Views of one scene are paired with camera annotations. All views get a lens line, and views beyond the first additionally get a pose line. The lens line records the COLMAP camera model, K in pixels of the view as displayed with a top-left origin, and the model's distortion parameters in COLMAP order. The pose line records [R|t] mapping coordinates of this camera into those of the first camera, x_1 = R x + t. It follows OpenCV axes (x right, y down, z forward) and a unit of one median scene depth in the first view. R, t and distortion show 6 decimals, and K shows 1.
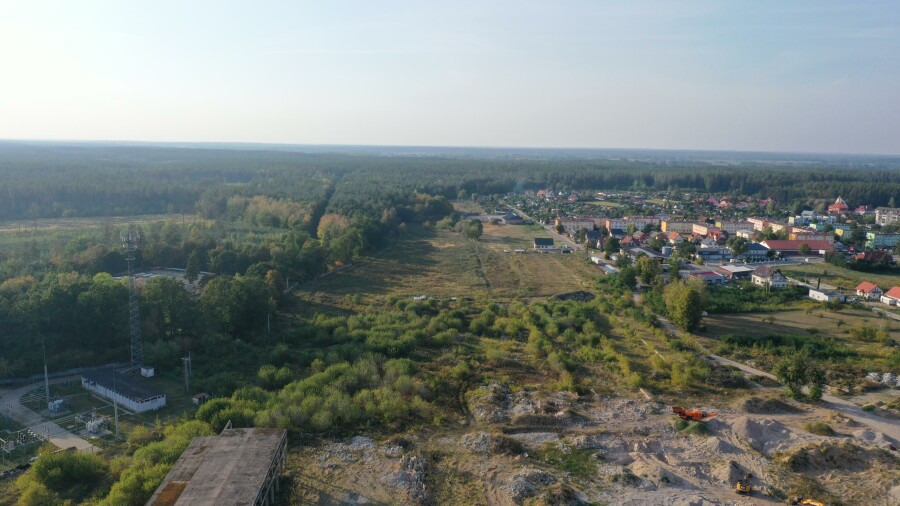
lens RADIAL K [[705.0, 0, 450.0], [0, 705.0, 253.0], [0, 0, 1]] dist [-0.002338, 0.003339]
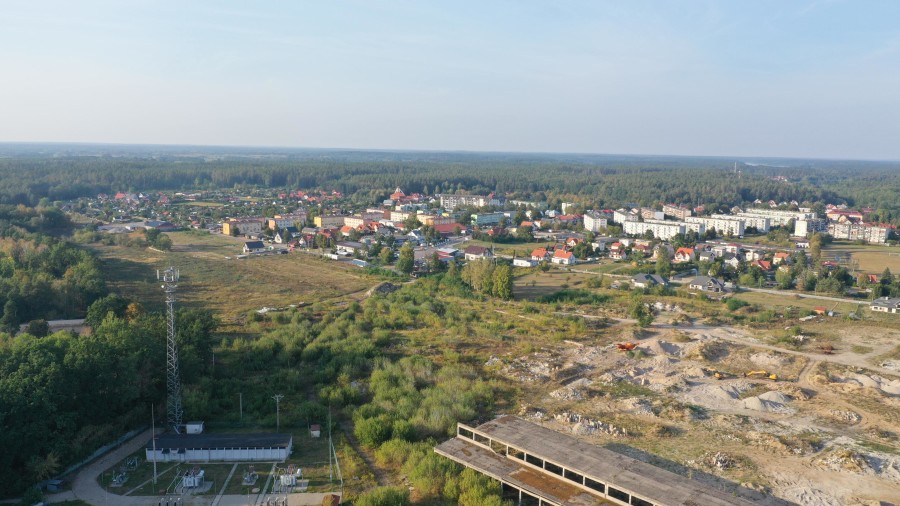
lens RADIAL K [[705.0, 0, 450.0], [0, 705.0, 253.0], [0, 0, 1]] dist [-0.002338, 0.003339]
pose [[0.743433, -0.103198, 0.660801, -0.179225], [0.097663, 0.994184, 0.045387, -0.012637], [-0.661642, 0.030794, 0.749188, 0.034221]]
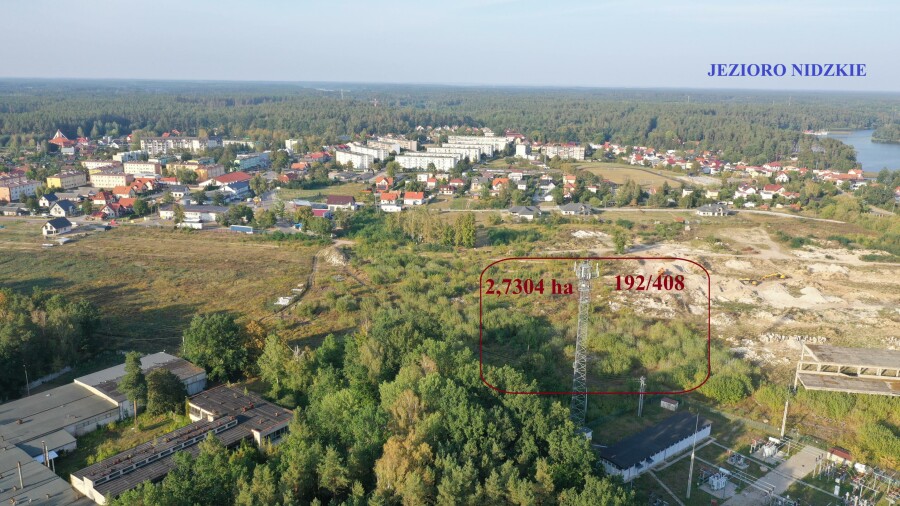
lens RADIAL K [[705.0, 0, 450.0], [0, 705.0, 253.0], [0, 0, 1]] dist [-0.002338, 0.003339]
pose [[0.221525, -0.246739, 0.943423, -0.272753], [0.139377, 0.965538, 0.219796, -0.050884], [-0.965143, 0.082801, 0.248281, 0.225425]]
